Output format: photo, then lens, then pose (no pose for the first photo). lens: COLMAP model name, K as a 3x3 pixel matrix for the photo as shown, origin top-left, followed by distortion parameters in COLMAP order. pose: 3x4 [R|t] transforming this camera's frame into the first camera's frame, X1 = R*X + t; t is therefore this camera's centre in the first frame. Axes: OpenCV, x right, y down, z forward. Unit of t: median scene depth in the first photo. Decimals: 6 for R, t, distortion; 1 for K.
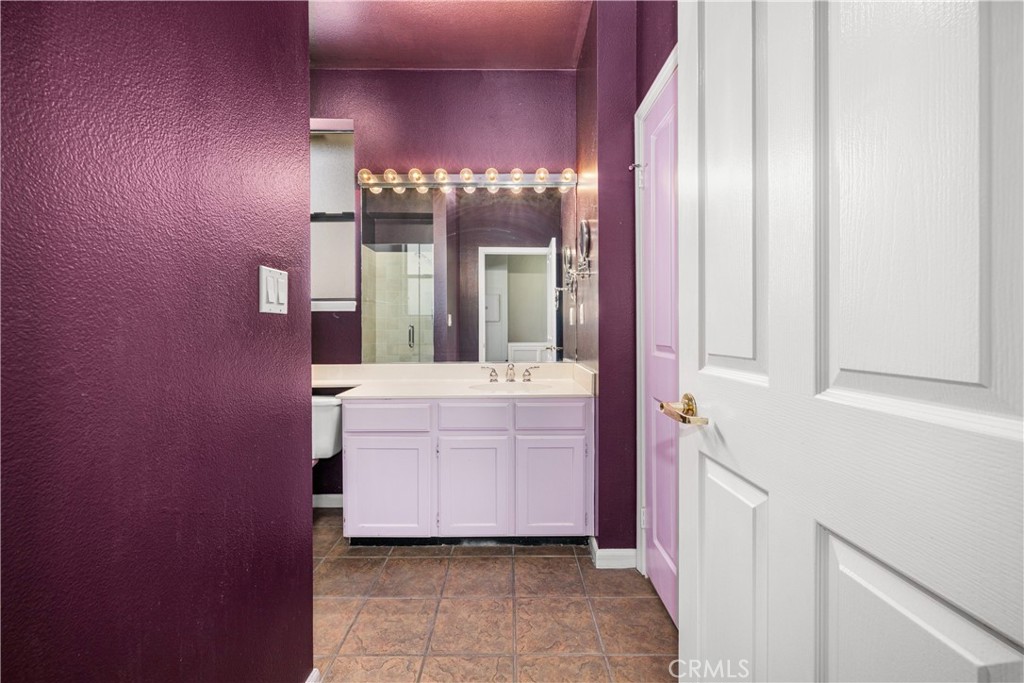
lens RADIAL K [[411.9, 0, 513.6], [0, 411.9, 335.6], [0, 0, 1]] dist [0.003971, 0.000545]
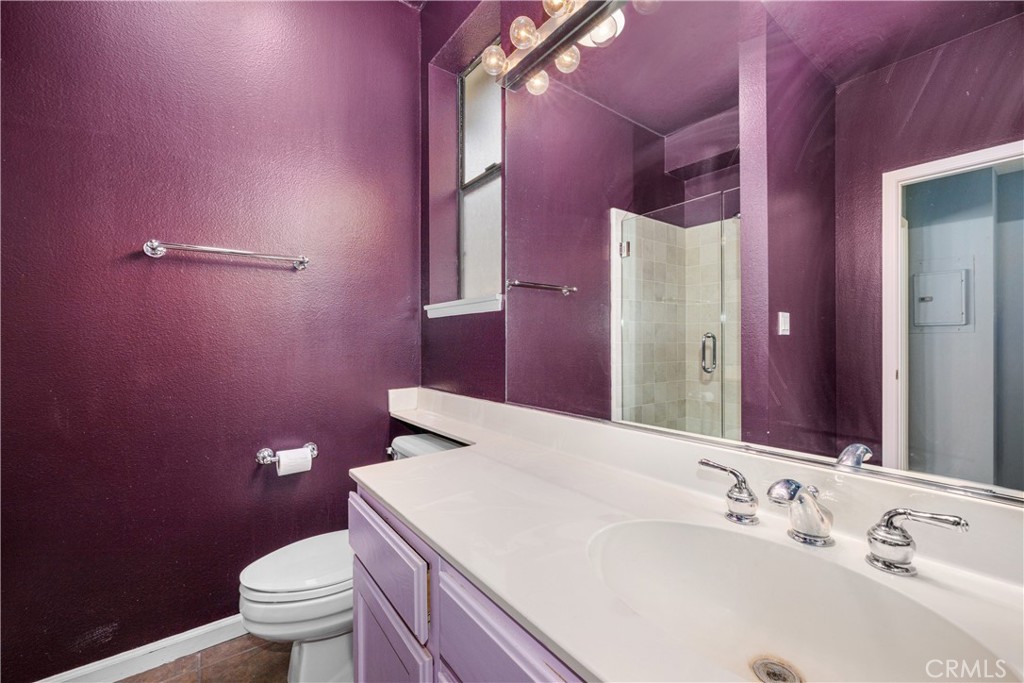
lens RADIAL K [[411.9, 0, 509.6], [0, 411.9, 340.4], [0, 0, 1]] dist [0.003971, 0.000545]
pose [[0.596616, 0.002354, -0.802524, 0.055194], [-0.011821, 0.999913, -0.005856, -0.008757], [0.802440, 0.012981, 0.596592, 0.408623]]
